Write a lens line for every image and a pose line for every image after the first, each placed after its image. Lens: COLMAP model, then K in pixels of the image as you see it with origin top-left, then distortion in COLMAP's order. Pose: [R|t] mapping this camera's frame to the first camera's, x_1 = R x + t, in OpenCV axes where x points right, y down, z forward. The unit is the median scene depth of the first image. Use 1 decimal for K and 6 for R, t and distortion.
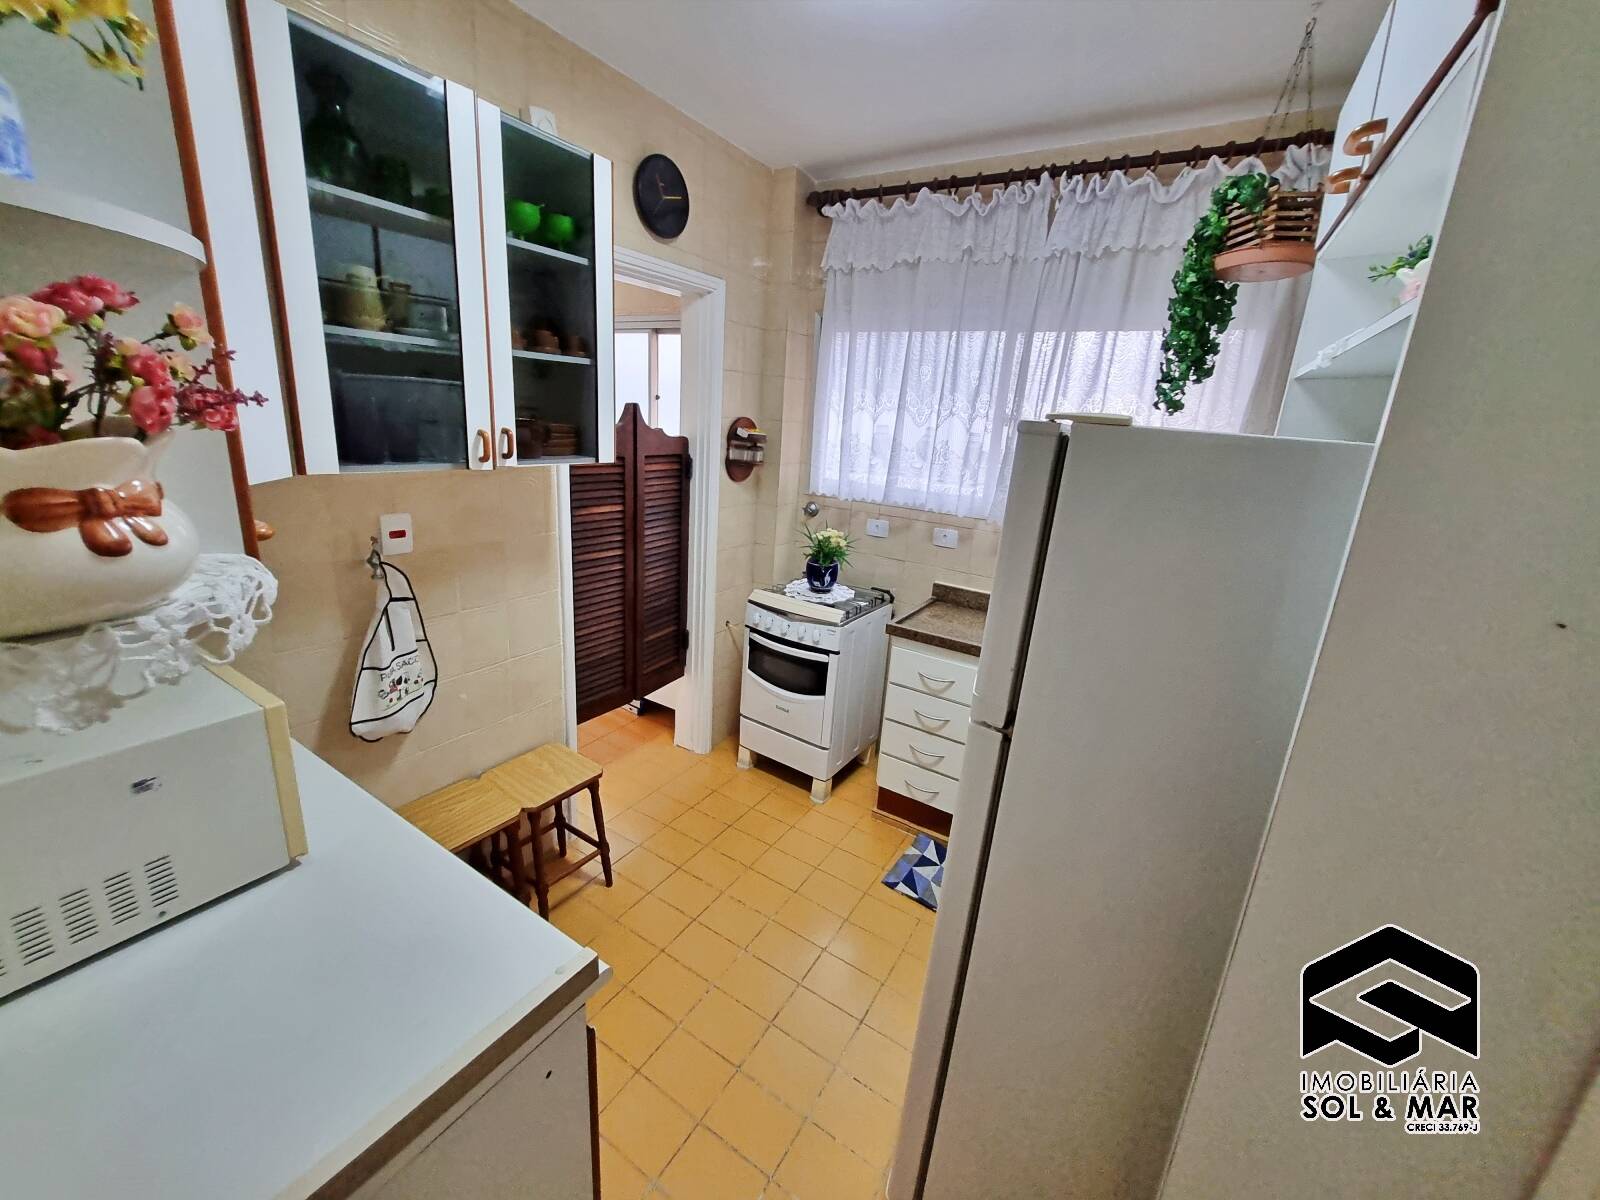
lens RADIAL K [[625.8, 0, 794.8], [0, 625.8, 585.3], [0, 0, 1]] dist [0.004857, -0.001952]
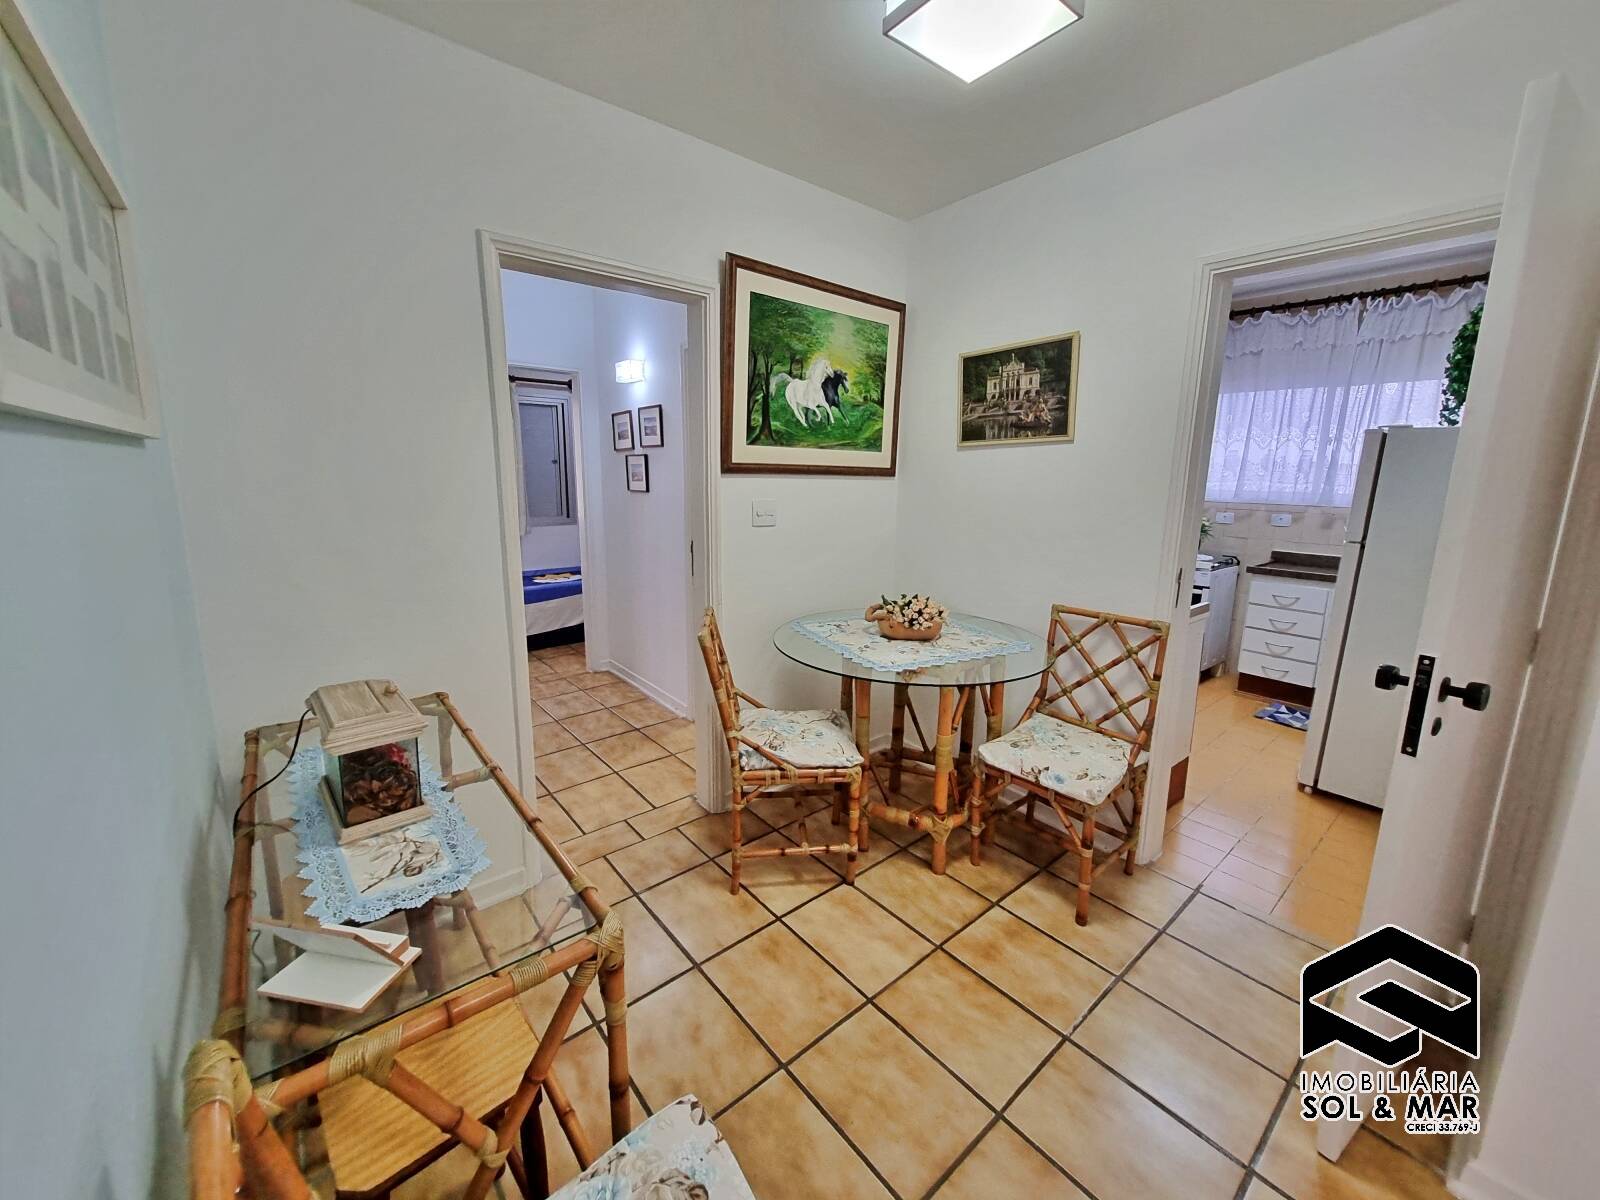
lens RADIAL K [[625.8, 0, 797.5], [0, 625.8, 586.5], [0, 0, 1]] dist [0.004857, -0.001952]
pose [[0.946192, 0.001256, -0.323604, -0.457414], [-0.030488, 0.995891, -0.085279, 0.302460], [0.322167, 0.090557, 0.942342, -0.971681]]
